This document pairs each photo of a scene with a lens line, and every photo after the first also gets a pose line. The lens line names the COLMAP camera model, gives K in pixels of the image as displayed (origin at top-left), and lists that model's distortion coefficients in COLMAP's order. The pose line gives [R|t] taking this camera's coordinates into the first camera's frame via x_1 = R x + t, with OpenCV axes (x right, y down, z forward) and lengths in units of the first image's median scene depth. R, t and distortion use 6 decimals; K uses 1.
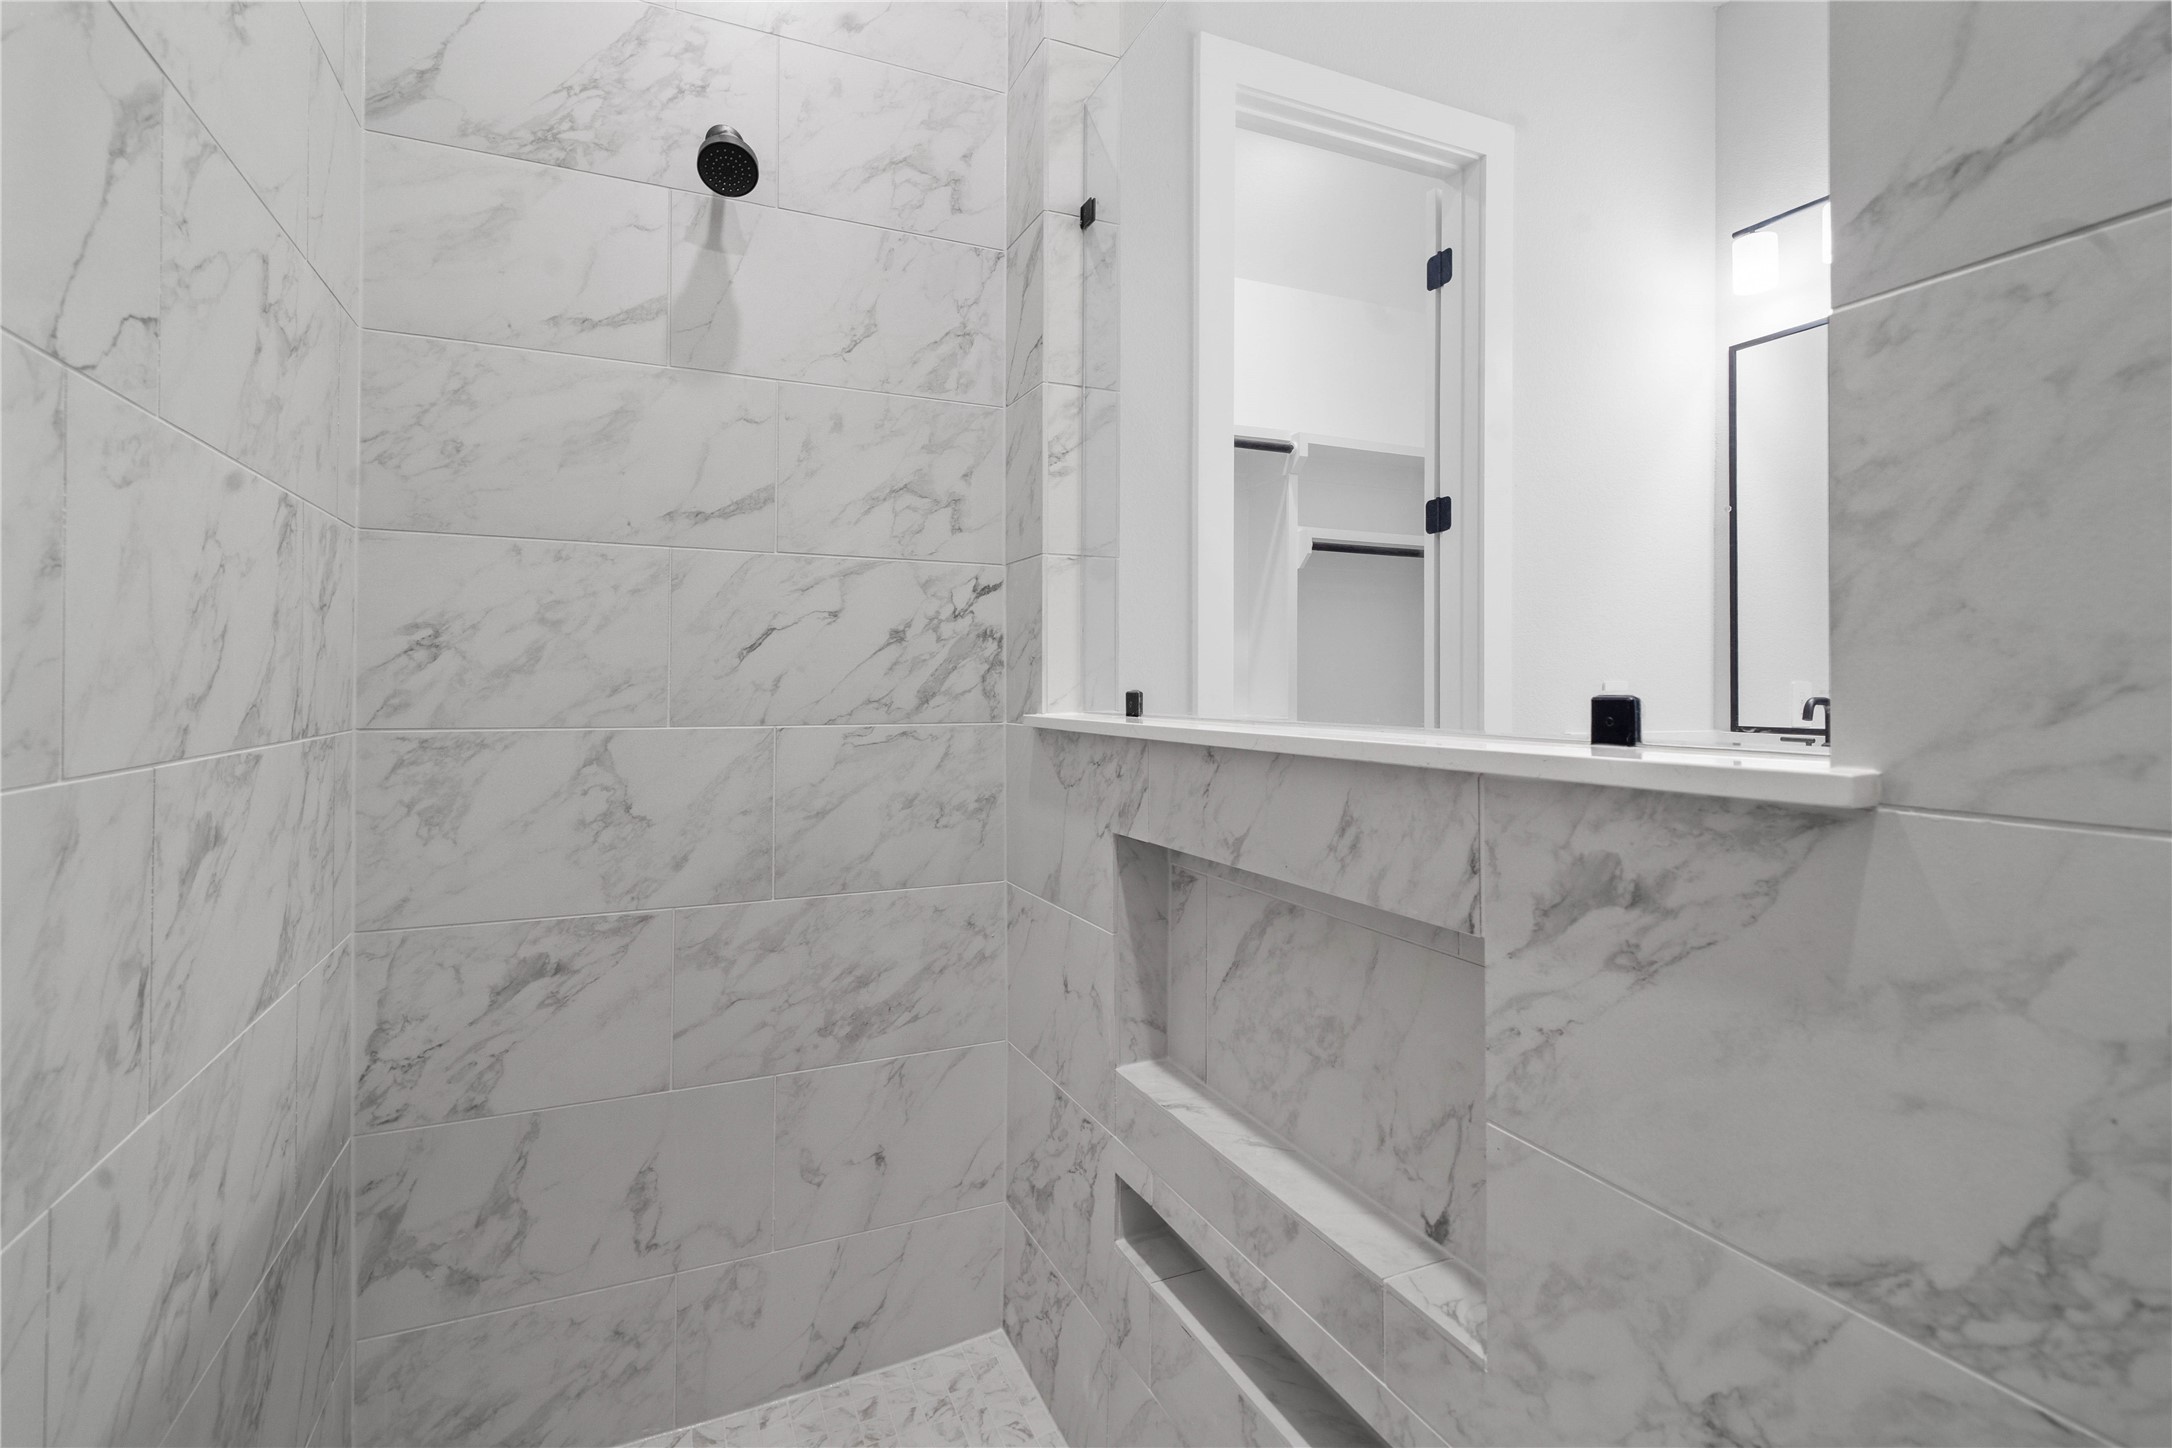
lens RADIAL K [[1020.1, 0, 1085.5], [0, 1020.1, 679.4], [0, 0, 1]] dist [0.011974, -0.009700]
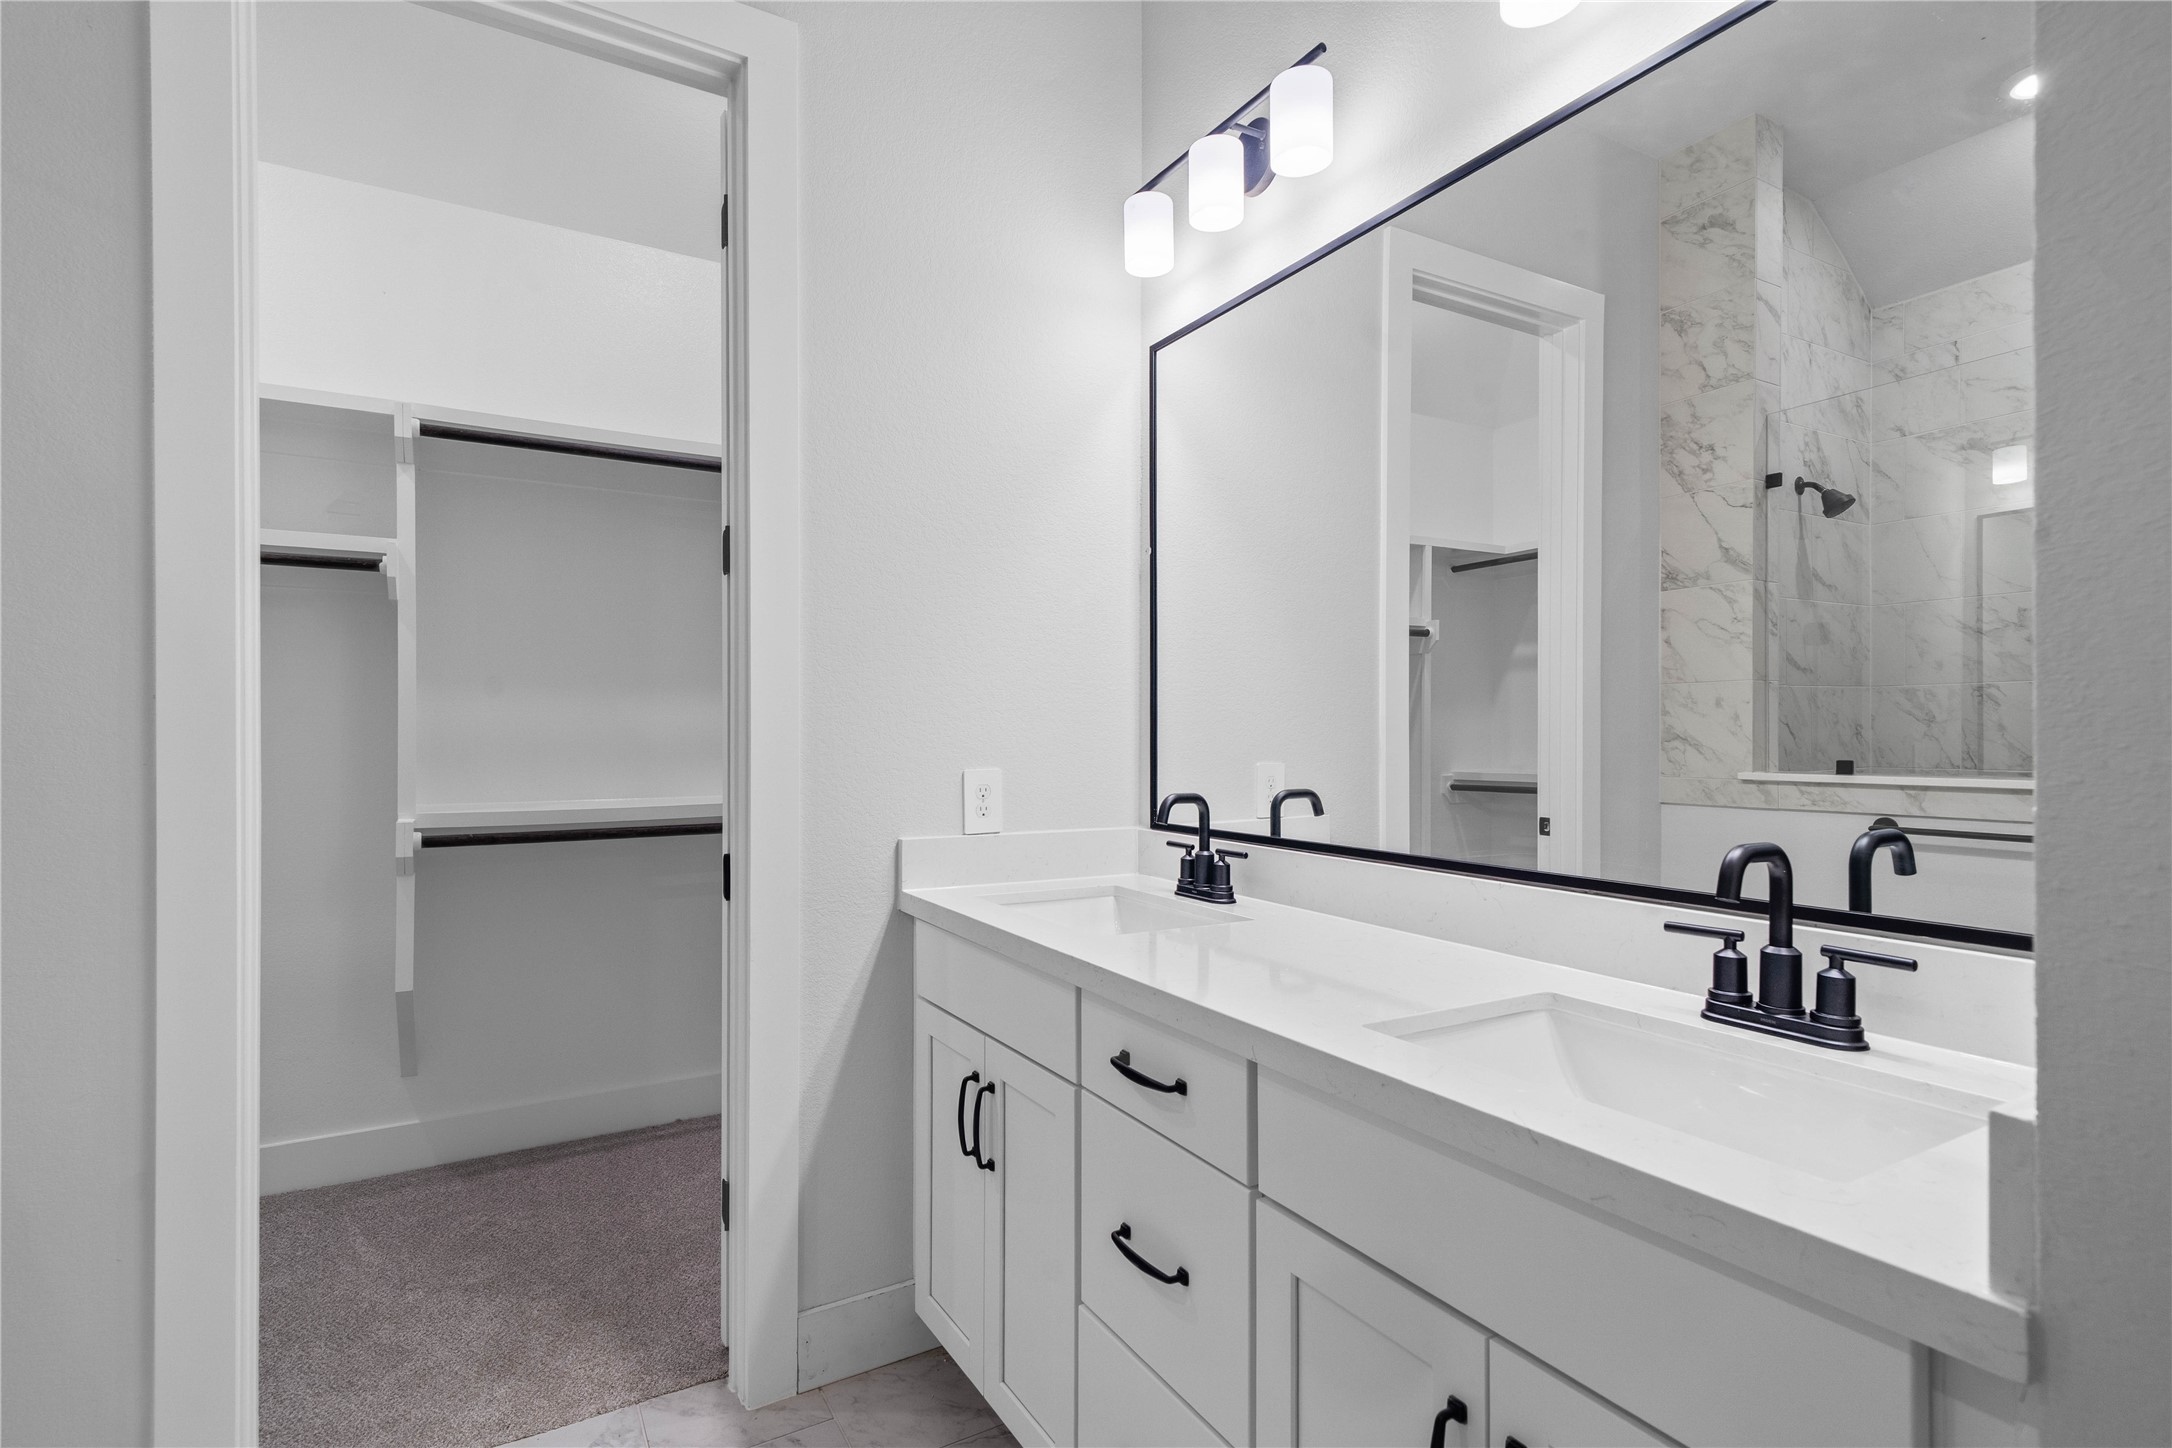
lens RADIAL K [[1026.1, 0, 1084.9], [0, 1026.1, 739.1], [0, 0, 1]] dist [0.010172, -0.001414]
pose [[0.993862, -0.002459, 0.110603, 0.777890], [0.001249, 0.999939, 0.011006, -0.044764], [-0.110623, -0.010800, 0.993804, 0.330248]]
